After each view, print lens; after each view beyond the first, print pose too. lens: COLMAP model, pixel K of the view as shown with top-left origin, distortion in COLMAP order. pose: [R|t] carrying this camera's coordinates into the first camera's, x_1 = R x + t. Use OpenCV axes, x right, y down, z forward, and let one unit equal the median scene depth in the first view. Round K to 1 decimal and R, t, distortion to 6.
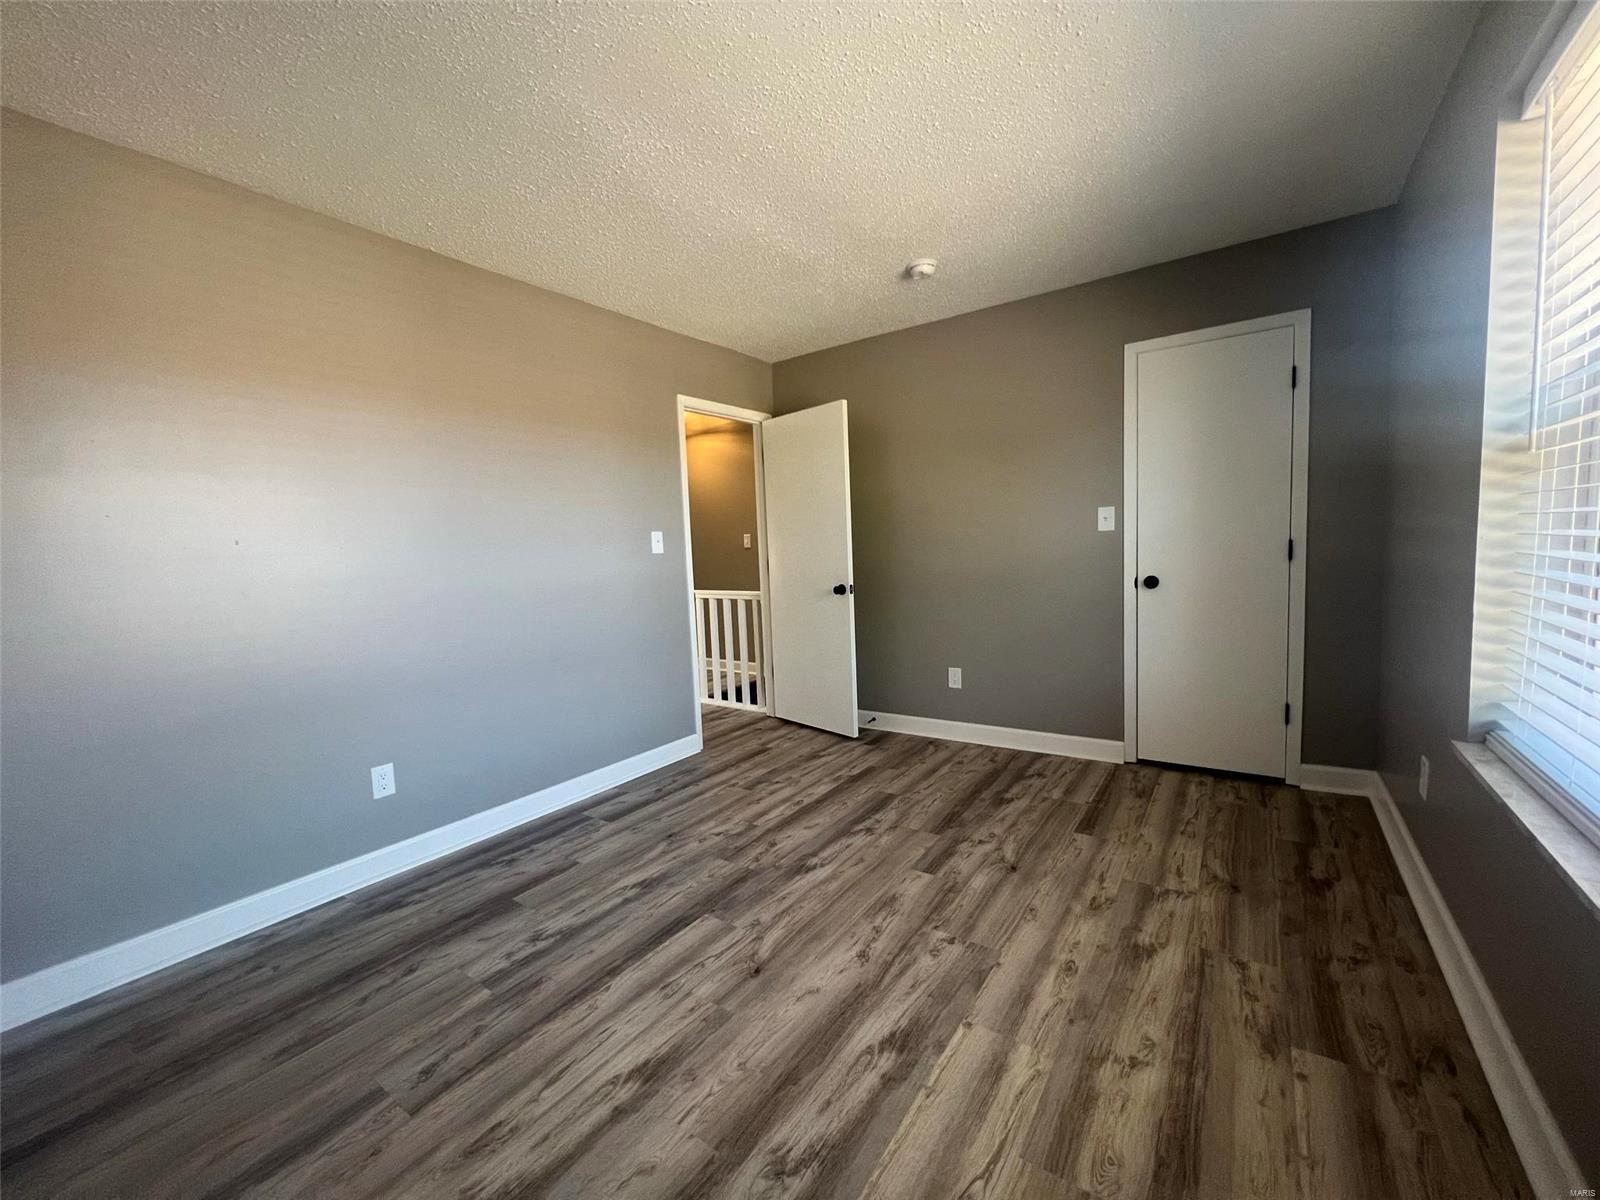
lens RADIAL K [[638.3, 0, 799.5], [0, 638.3, 599.6], [0, 0, 1]] dist [-0.001557, 0.000562]
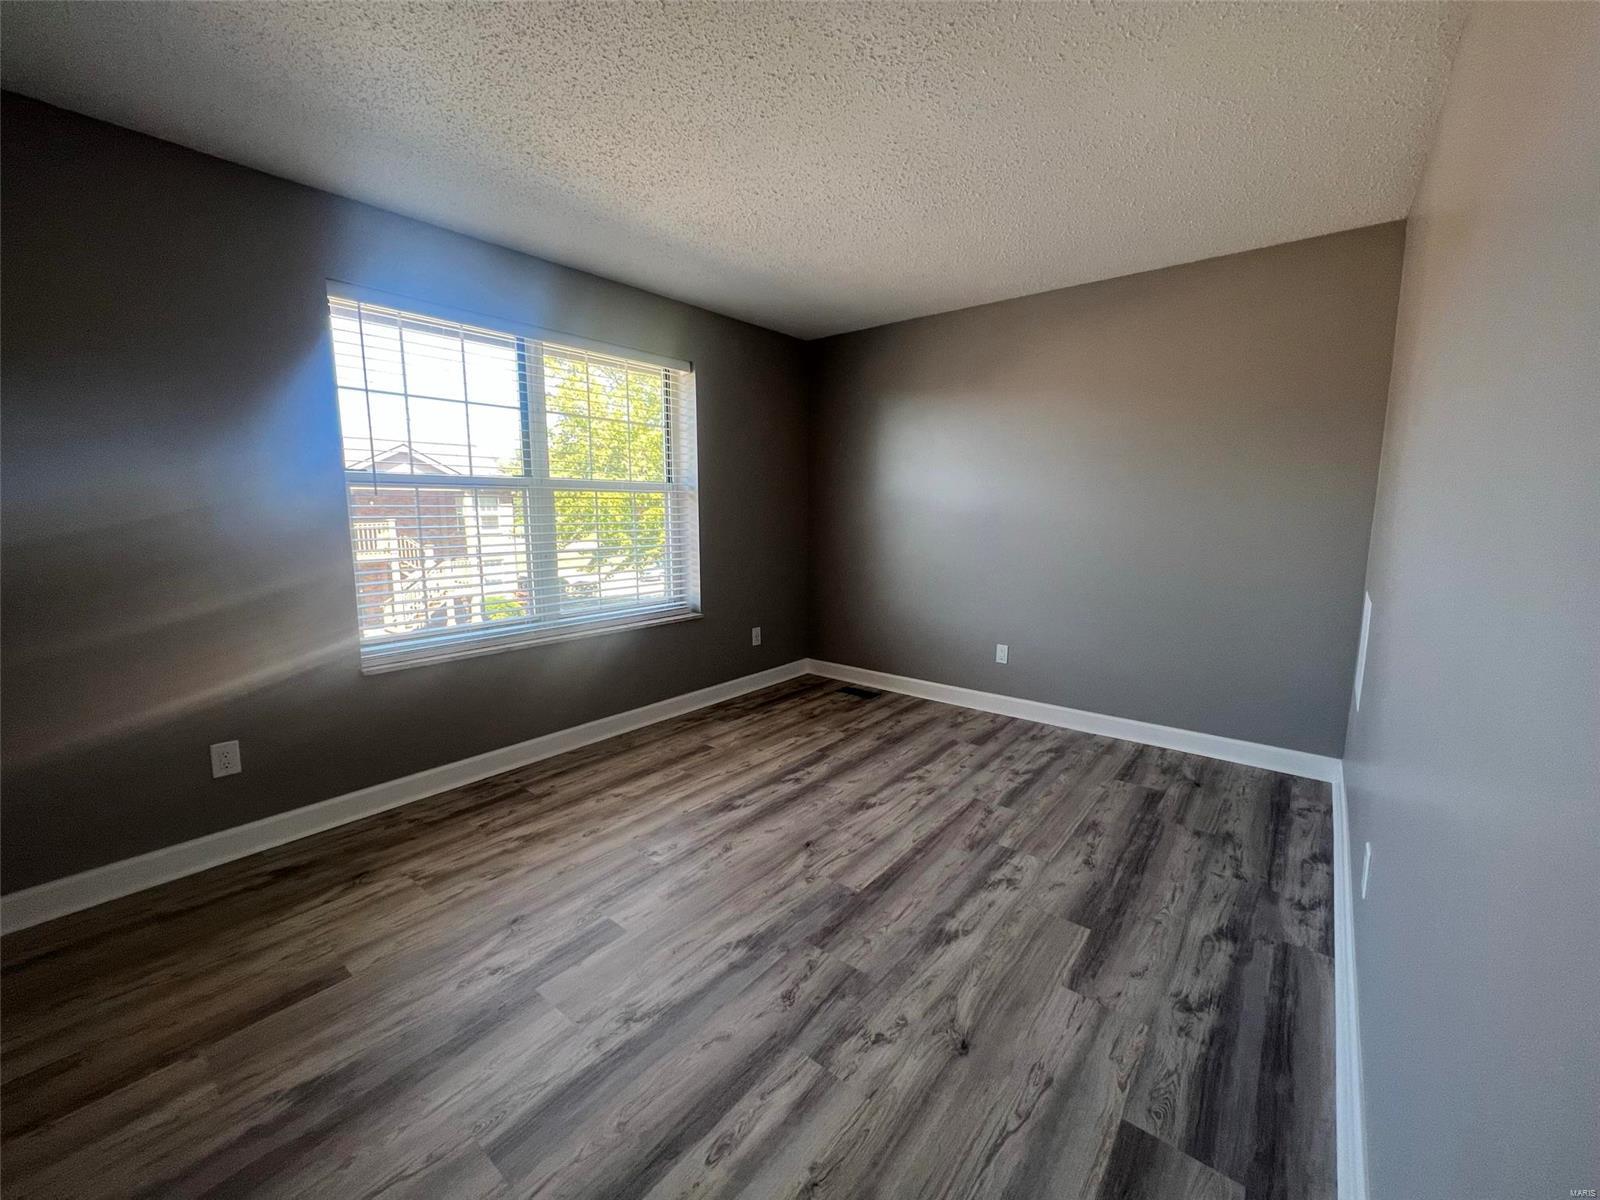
lens RADIAL K [[642.4, 0, 800.7], [0, 642.4, 595.2], [0, 0, 1]] dist [-0.004066, 0.001185]
pose [[-0.996804, 0.035771, 0.071423, -0.149001], [0.050511, 0.974938, 0.216665, -0.205770], [-0.061883, 0.219581, -0.973630, 1.969990]]
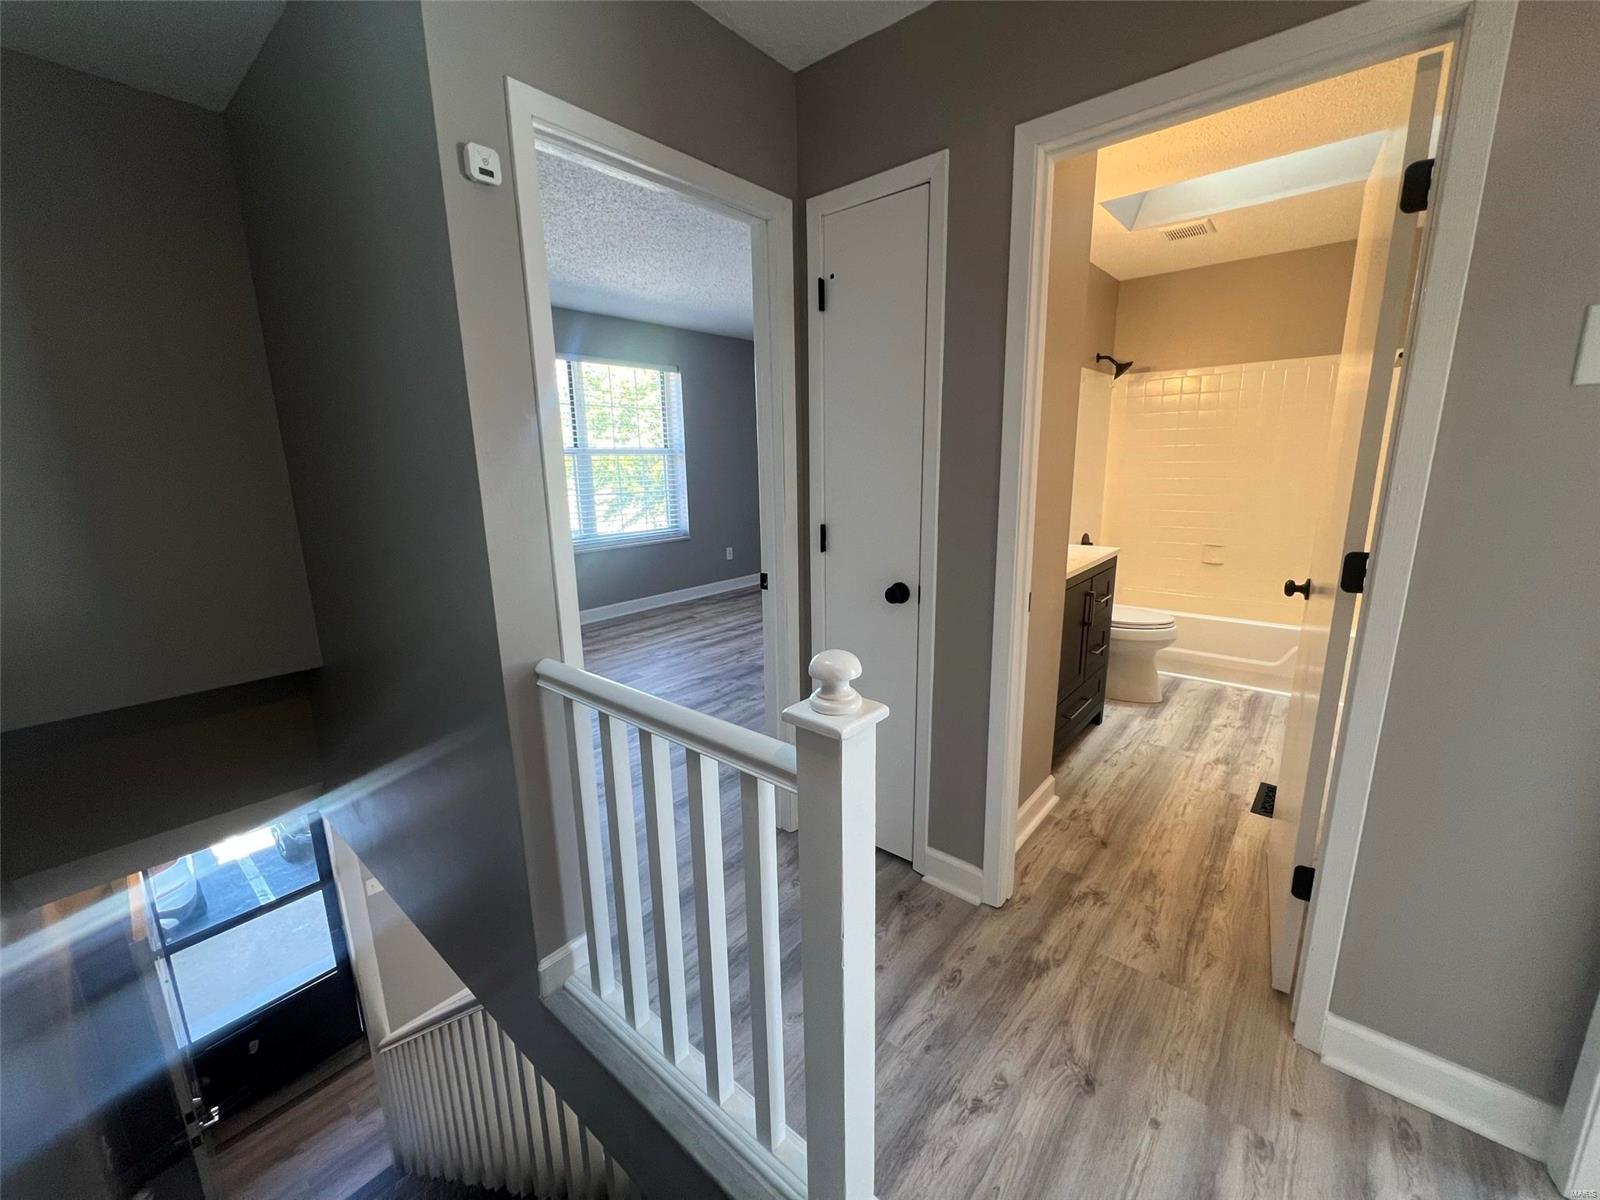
lens RADIAL K [[638.3, 0, 802.3], [0, 638.3, 597.9], [0, 0, 1]] dist [-0.001557, 0.000562]
pose [[-0.994858, 0.041023, 0.092596, -0.481824], [0.066630, 0.953676, 0.293363, -0.296496], [-0.076272, 0.298024, -0.951506, 2.930701]]
